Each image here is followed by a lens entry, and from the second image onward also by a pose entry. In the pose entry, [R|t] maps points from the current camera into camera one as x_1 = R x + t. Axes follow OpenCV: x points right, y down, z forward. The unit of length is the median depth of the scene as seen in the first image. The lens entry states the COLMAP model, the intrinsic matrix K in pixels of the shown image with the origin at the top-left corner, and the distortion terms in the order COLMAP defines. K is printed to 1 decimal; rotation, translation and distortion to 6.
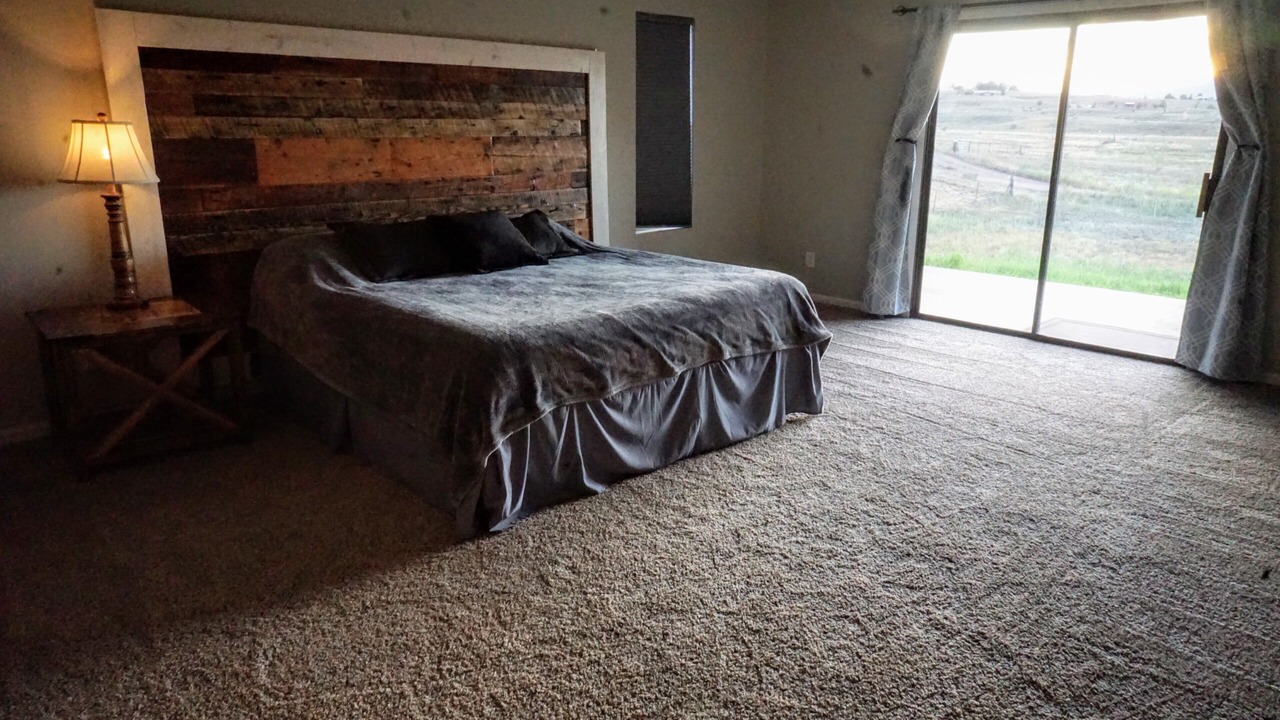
lens RADIAL K [[866.9, 0, 638.4], [0, 866.9, 359.1], [0, 0, 1]] dist [-0.053279, 0.064490]
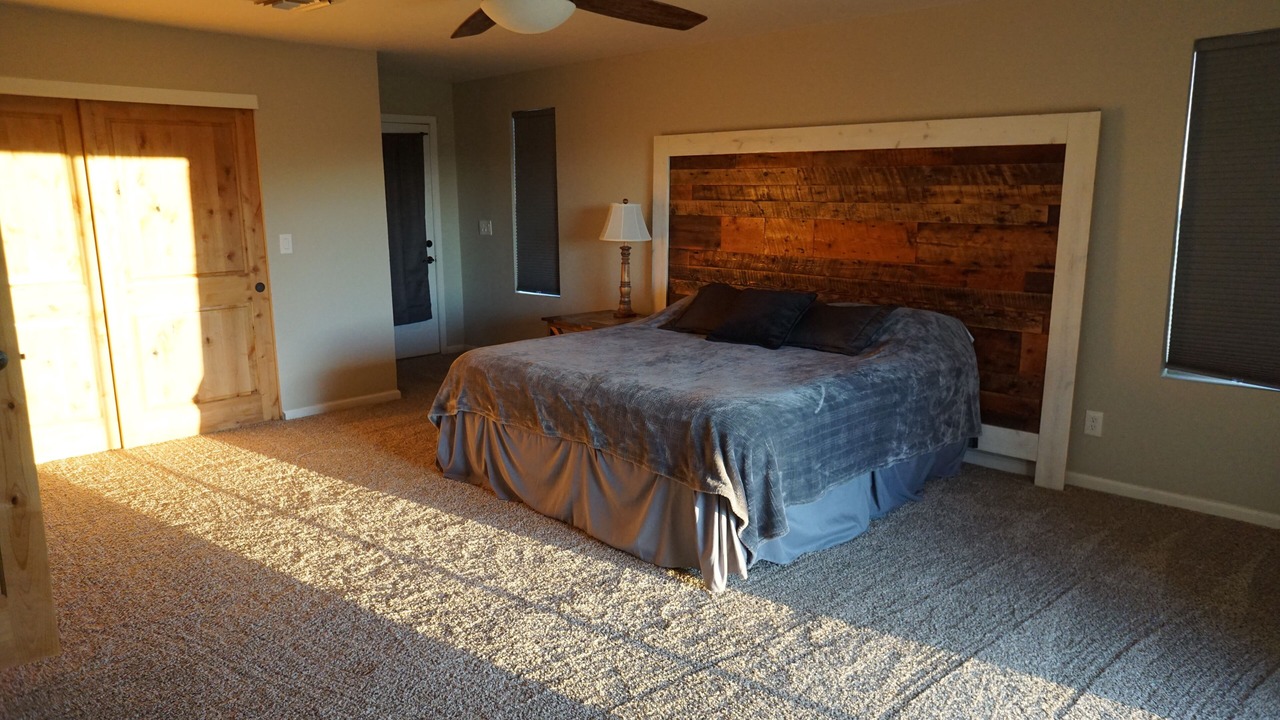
lens RADIAL K [[866.9, 0, 641.0], [0, 866.9, 359.6], [0, 0, 1]] dist [-0.053279, 0.064490]
pose [[0.016655, 0.181543, -0.983242, 0.778009], [-0.263406, 0.949437, 0.170839, -0.205179], [0.964541, 0.256146, 0.063633, 0.720200]]
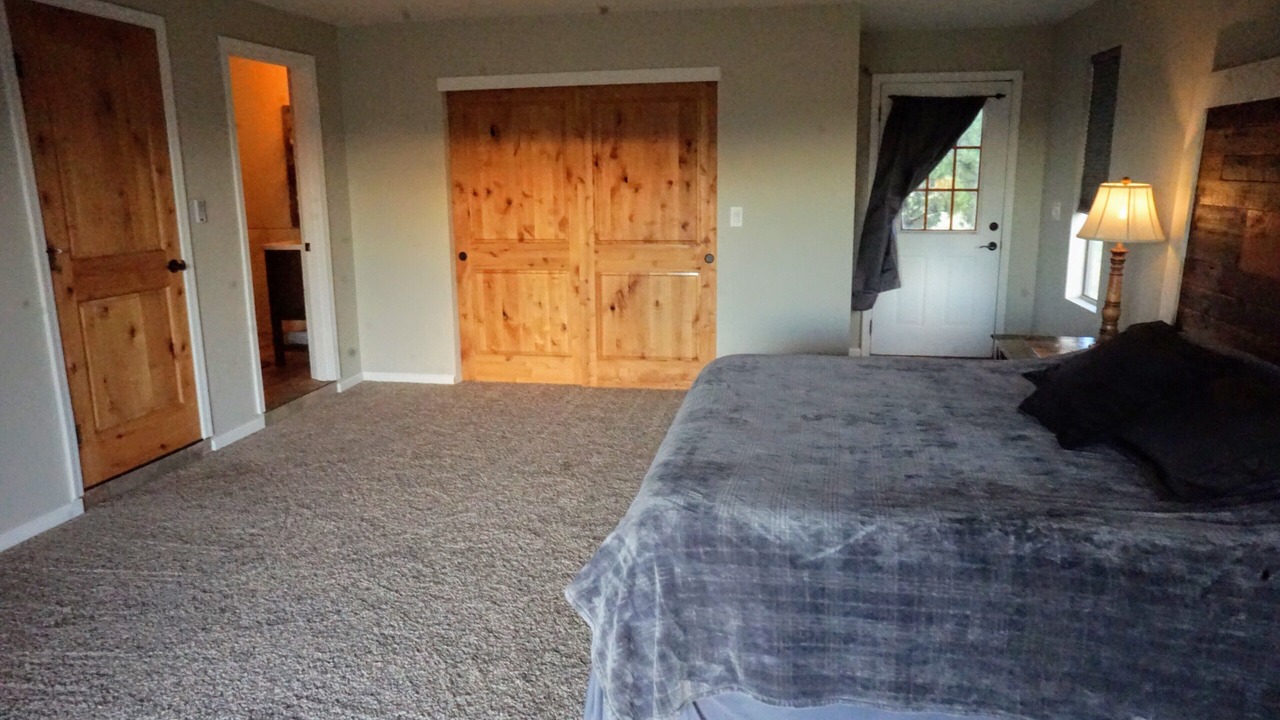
lens RADIAL K [[866.9, 0, 641.2], [0, 866.9, 358.8], [0, 0, 1]] dist [-0.053279, 0.064490]
pose [[-0.813920, 0.125326, -0.567299, 0.386385], [-0.156232, 0.893273, 0.421491, -0.322273], [0.559576, 0.431690, -0.707473, 1.105601]]
